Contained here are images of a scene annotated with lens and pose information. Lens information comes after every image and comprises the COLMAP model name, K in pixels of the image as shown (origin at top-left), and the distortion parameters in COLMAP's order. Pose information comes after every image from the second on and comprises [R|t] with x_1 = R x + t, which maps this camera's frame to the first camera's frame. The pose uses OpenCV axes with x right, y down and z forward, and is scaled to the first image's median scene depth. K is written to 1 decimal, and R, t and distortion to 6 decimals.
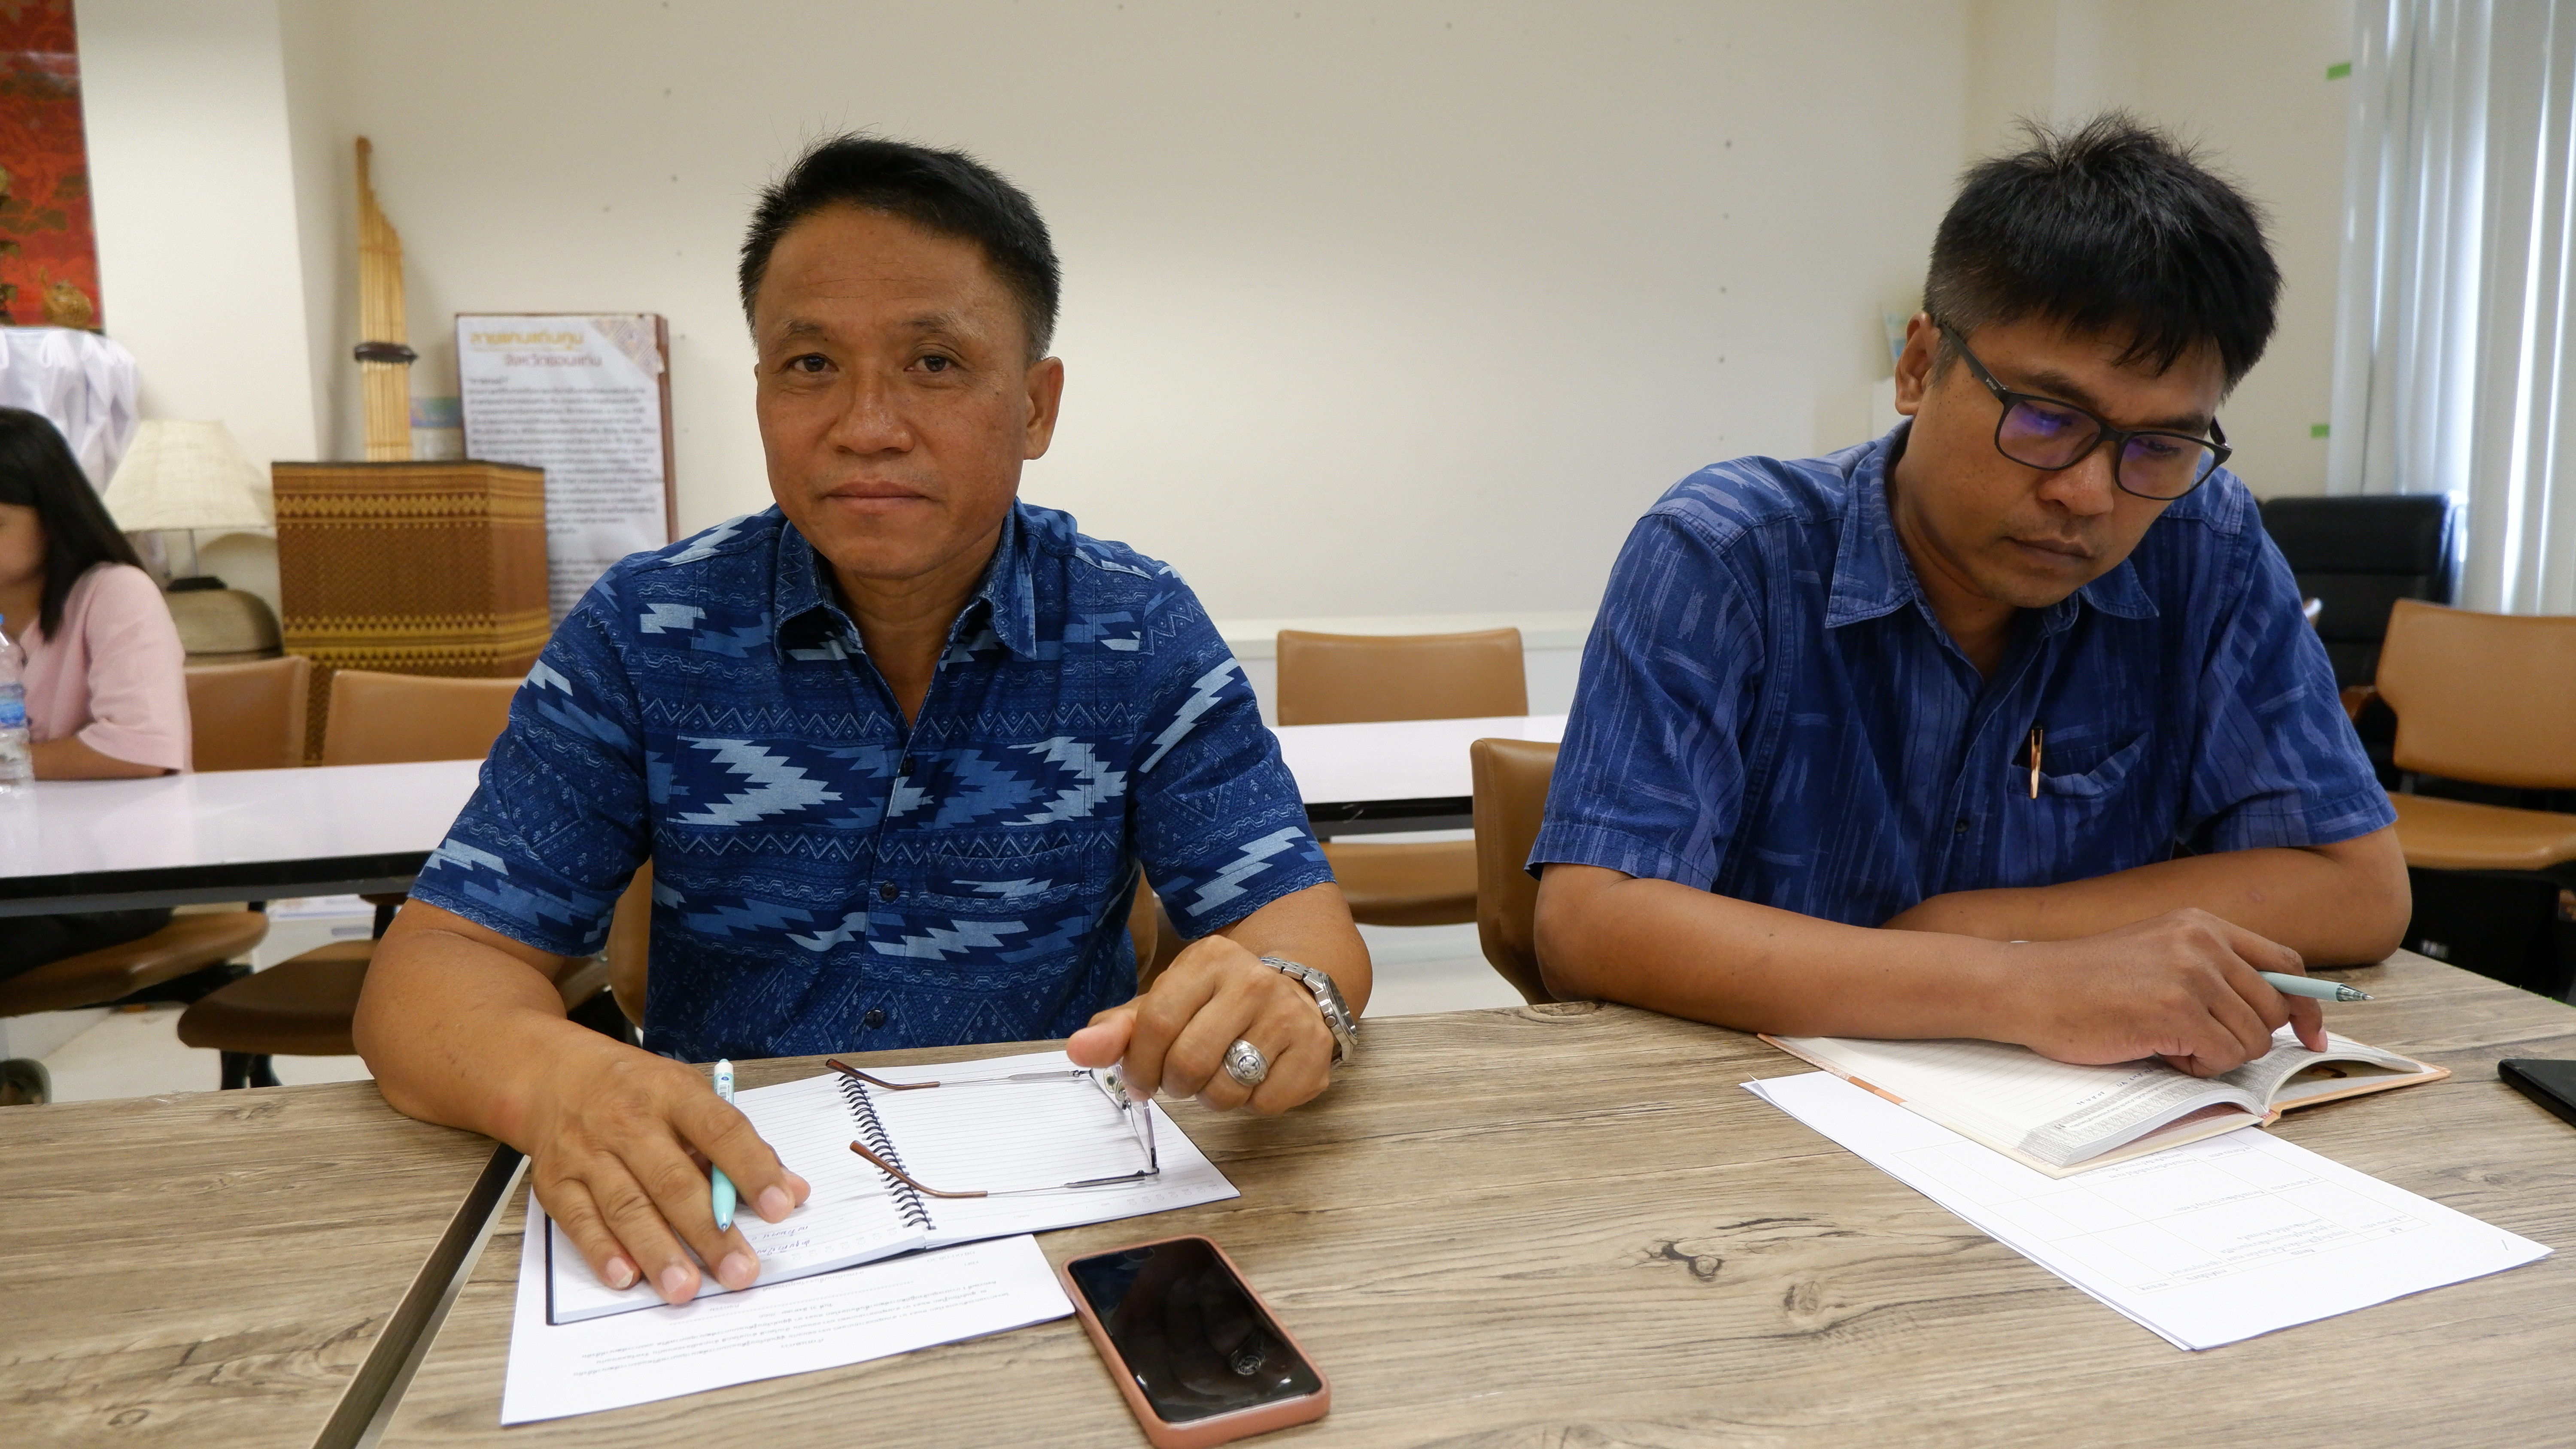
lens RADIAL K [[1740.7, 0, 1298.6], [0, 1740.7, 726.8], [0, 0, 1]] dist [-0.004655, 0.006606]
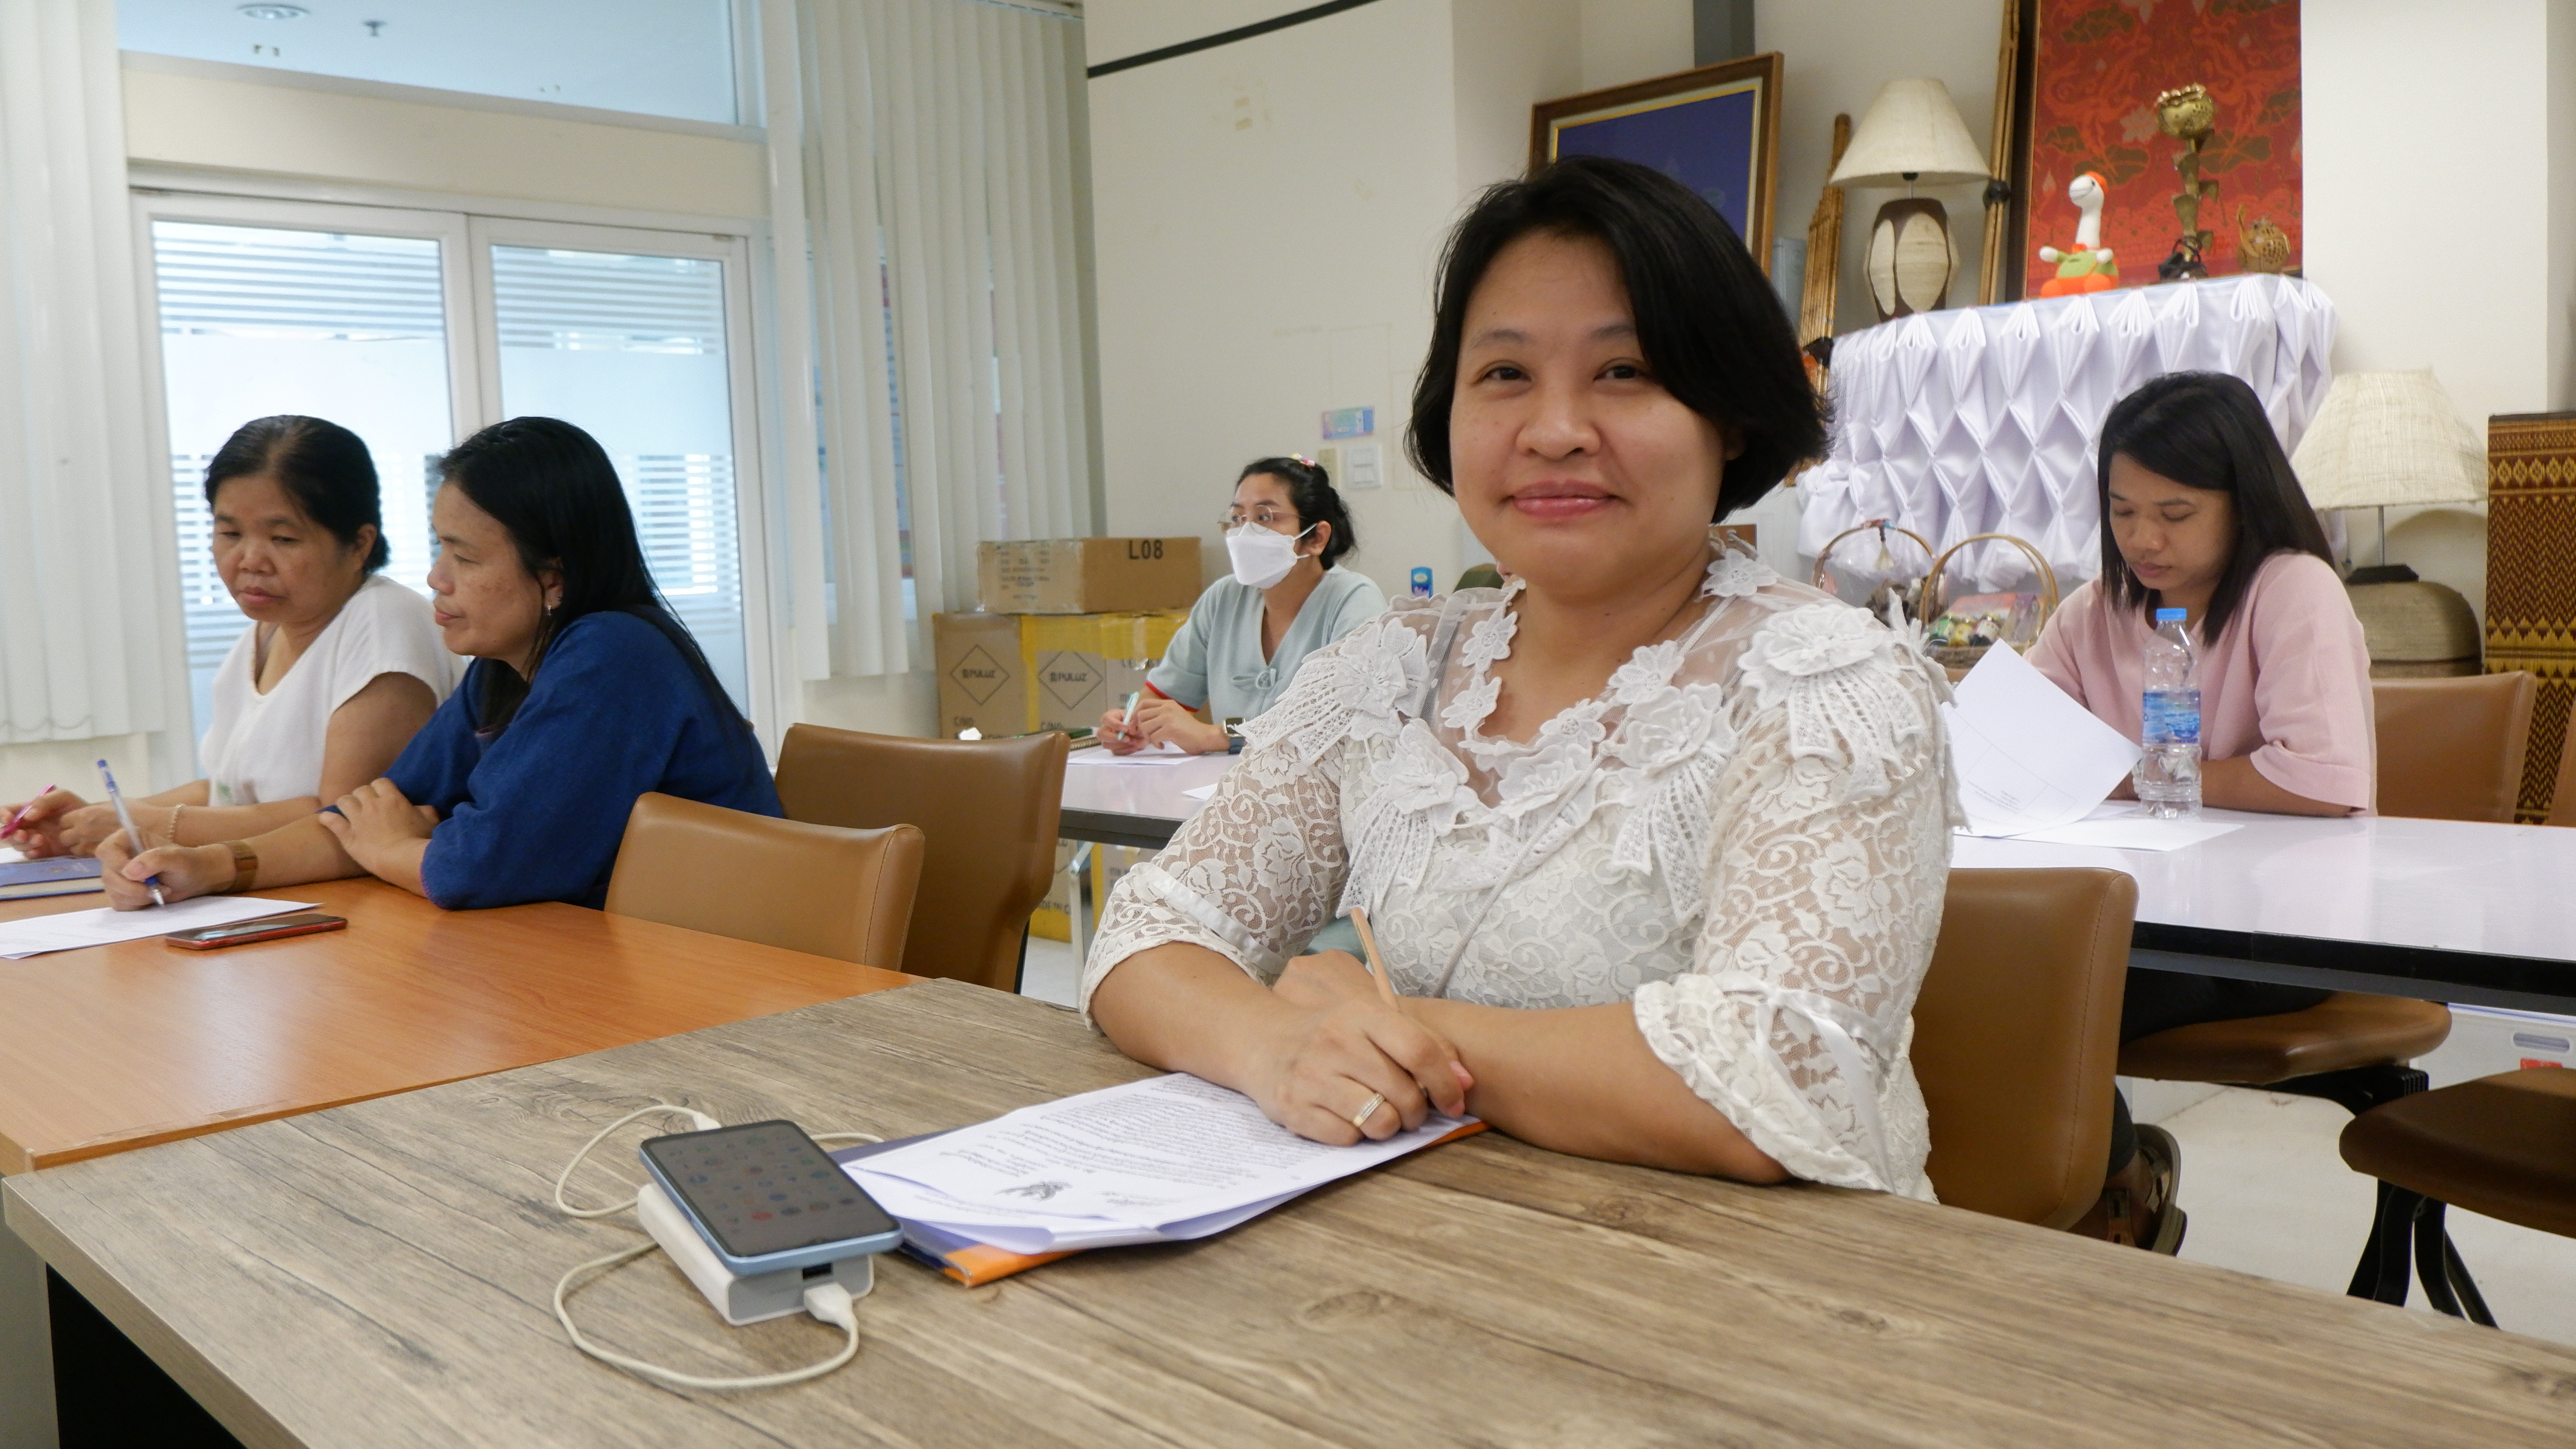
lens RADIAL K [[2108.3, 0, 1287.4], [0, 2108.3, 725.0], [0, 0, 1]] dist [-0.046221, -0.005435]
pose [[0.525448, 0.060727, -0.848656, -0.084779], [-0.071096, 0.997095, 0.027329, -0.003838], [0.847850, 0.045976, 0.528239, 0.073419]]
